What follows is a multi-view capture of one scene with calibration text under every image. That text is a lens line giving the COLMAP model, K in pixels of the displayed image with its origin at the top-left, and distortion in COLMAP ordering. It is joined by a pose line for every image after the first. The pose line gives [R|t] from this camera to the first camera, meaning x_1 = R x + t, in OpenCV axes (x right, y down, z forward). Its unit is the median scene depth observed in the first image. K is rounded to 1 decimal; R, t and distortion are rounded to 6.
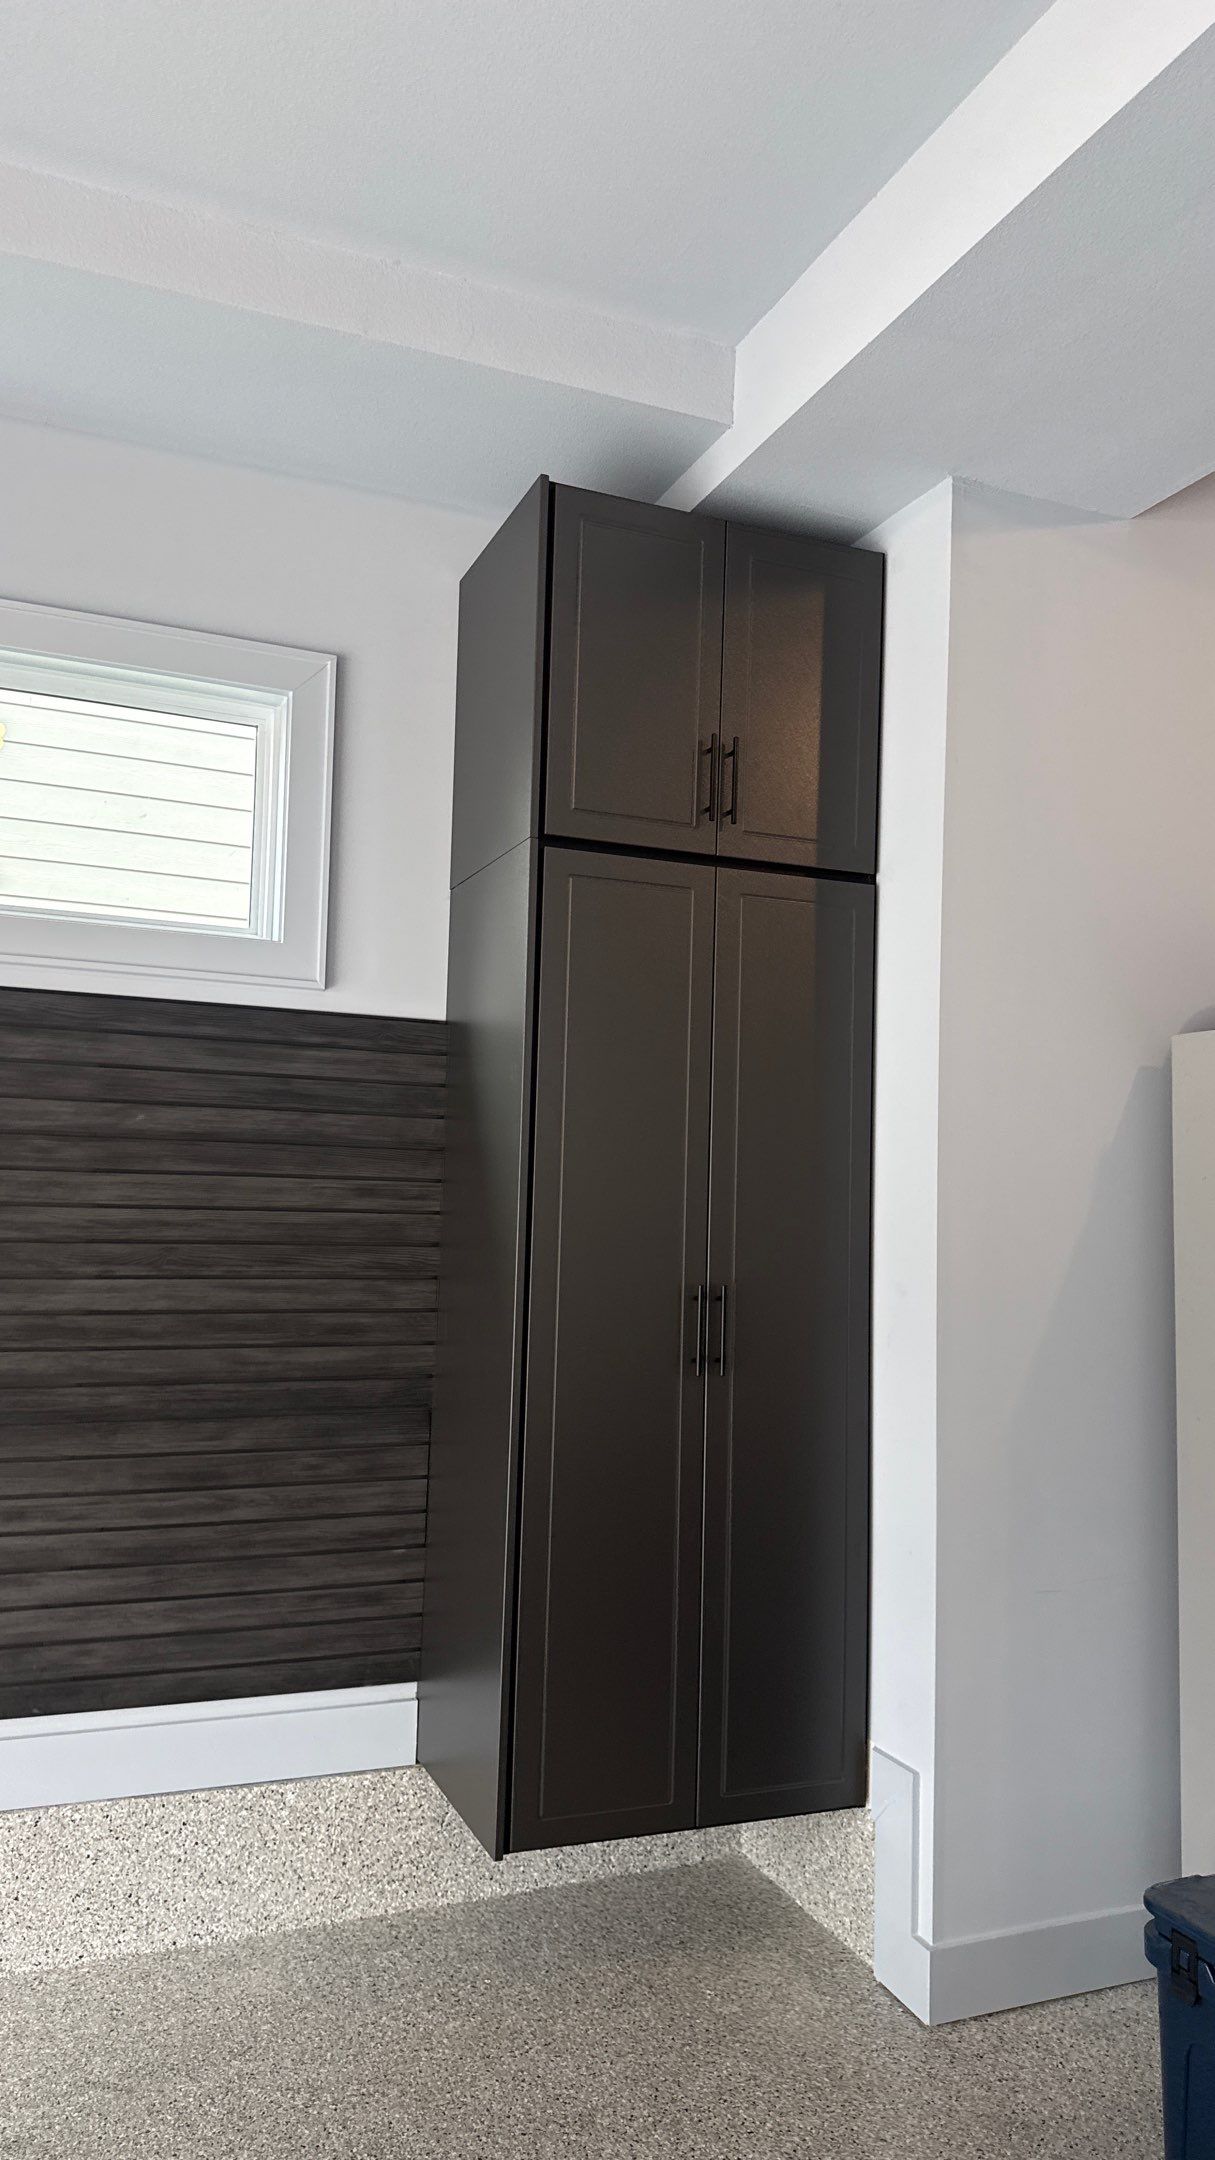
lens RADIAL K [[1513.9, 0, 603.7], [0, 1513.9, 1084.4], [0, 0, 1]] dist [0.181153, -0.353605]
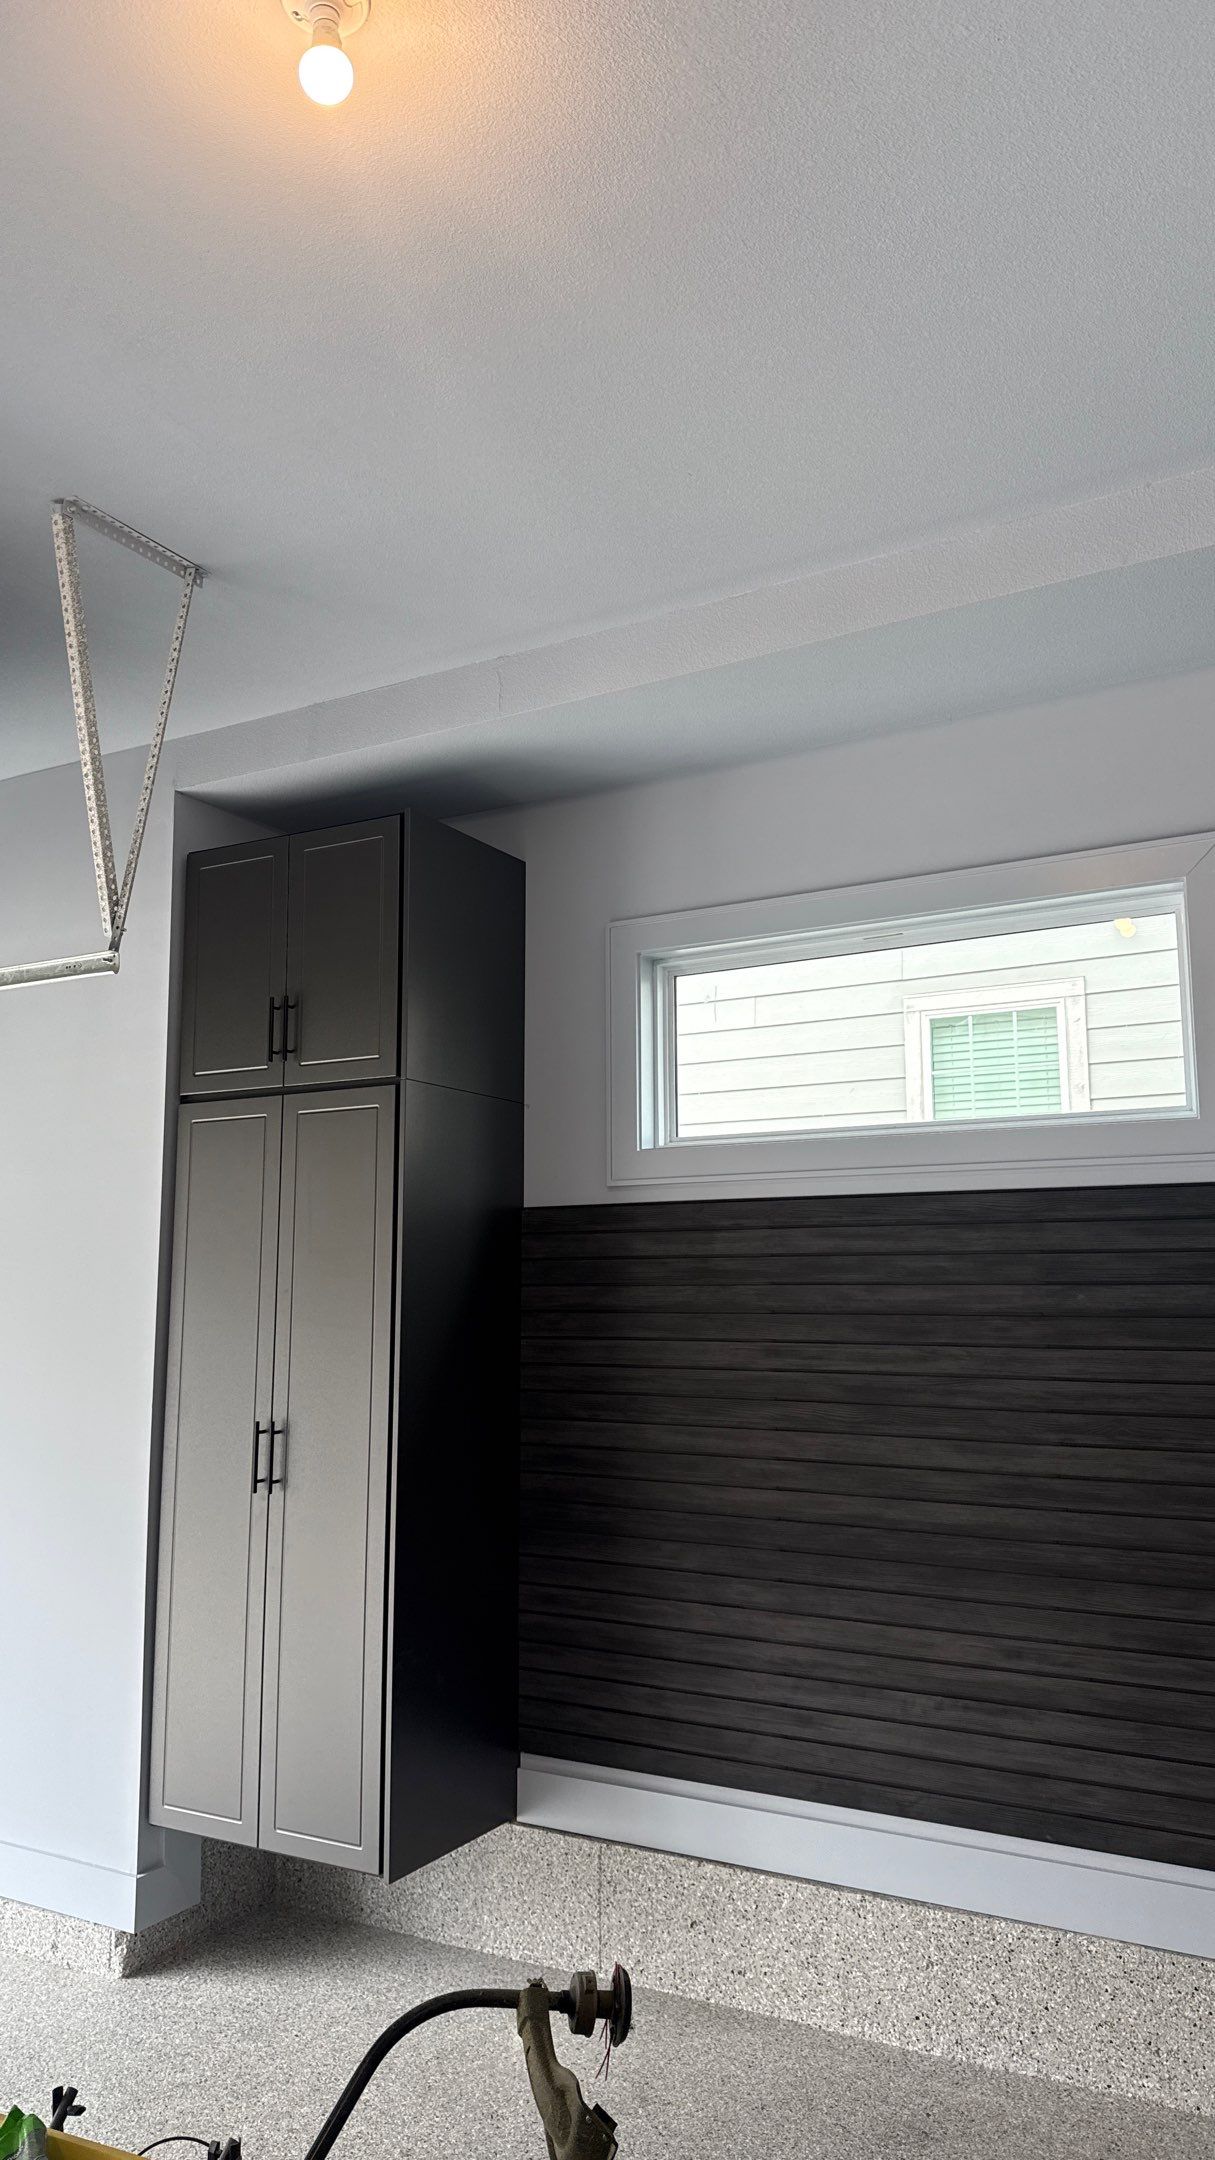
lens RADIAL K [[1513.9, 0, 603.7], [0, 1513.9, 1084.4], [0, 0, 1]] dist [0.181153, -0.353605]
pose [[0.617953, -0.141911, -0.773302, 0.360620], [0.085133, 0.989870, -0.113623, -0.033207], [0.781592, 0.004380, 0.623774, 0.044818]]
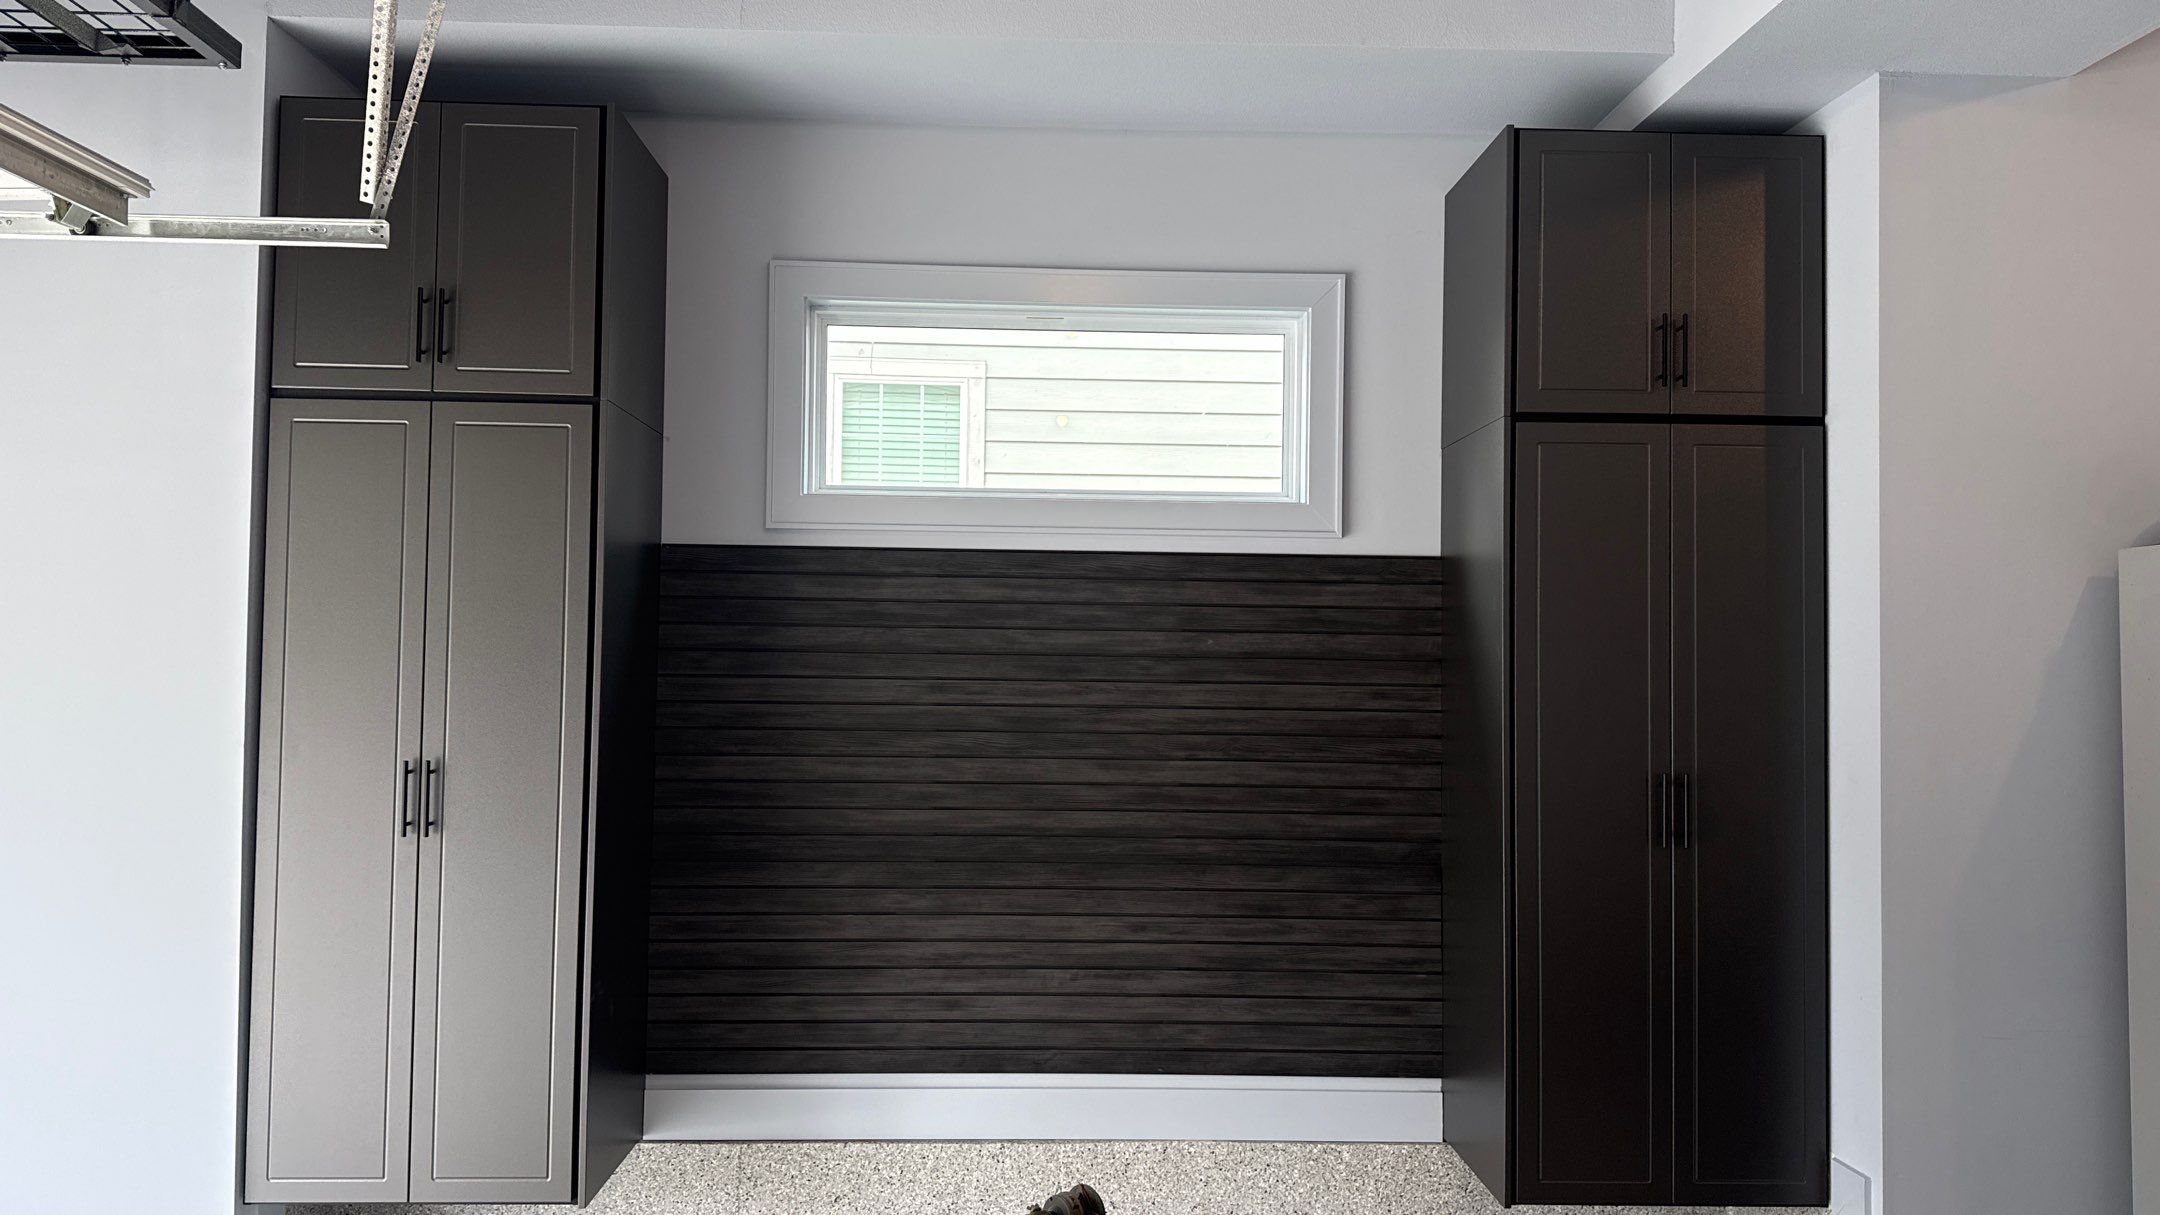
lens RADIAL K [[1503.5, 0, 1085.0], [0, 1503.5, 601.8], [0, 0, 1]] dist [0.179110, -0.277911]
pose [[0.940347, -0.029741, -0.338915, 0.045898], [0.041378, 0.998774, 0.027162, -0.054669], [0.337691, -0.039565, 0.940425, -0.285612]]
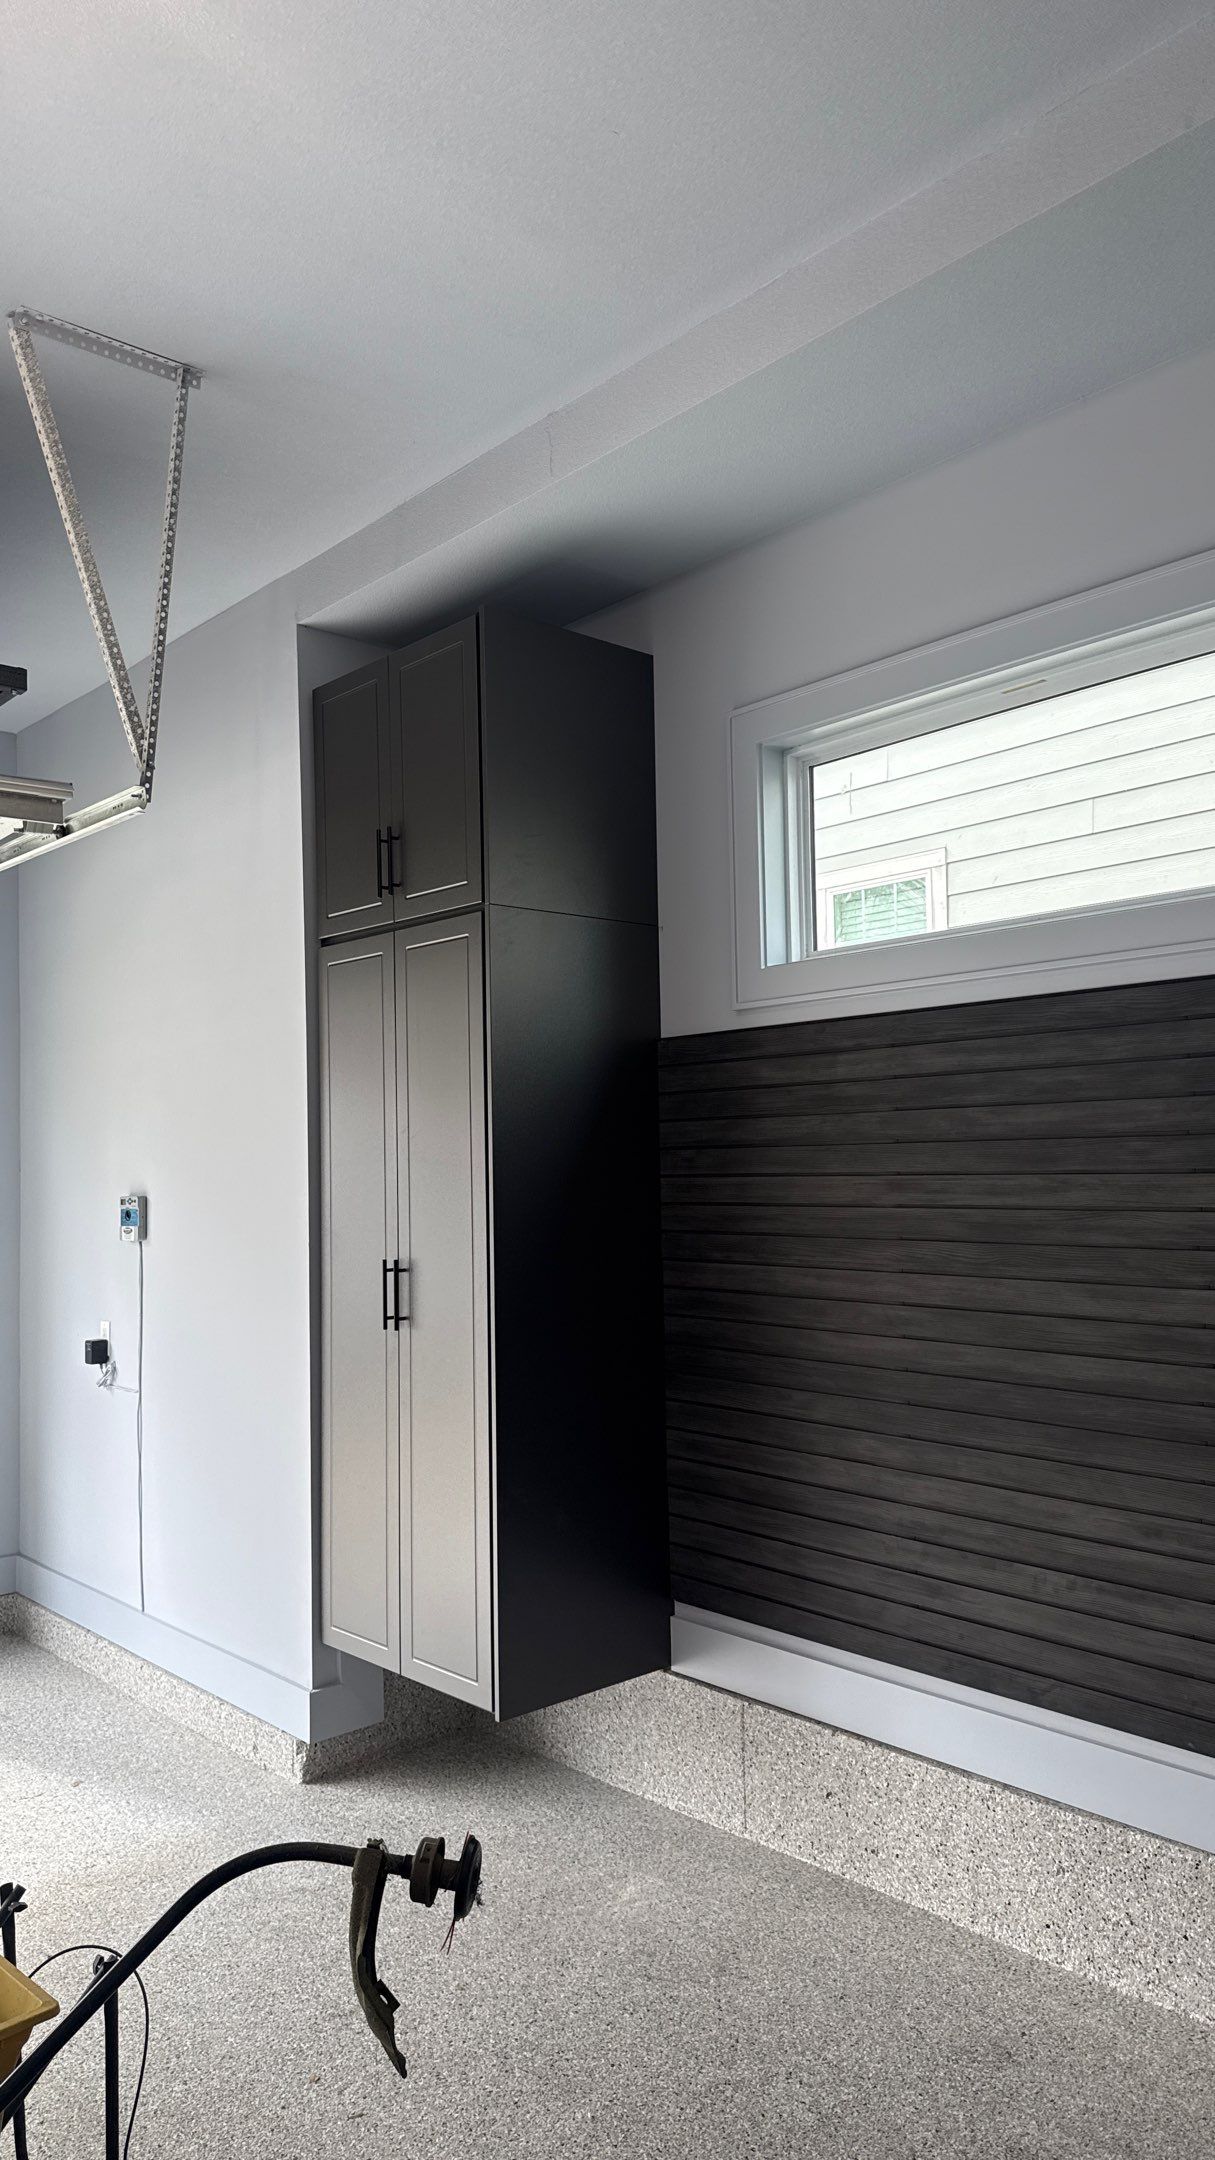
lens RADIAL K [[1513.9, 0, 603.7], [0, 1513.9, 1084.4], [0, 0, 1]] dist [0.181153, -0.353605]
pose [[0.331719, -0.087777, -0.939286, 0.415961], [0.106282, 0.992800, -0.055243, 0.017863], [0.937372, -0.081504, 0.338660, 0.360113]]
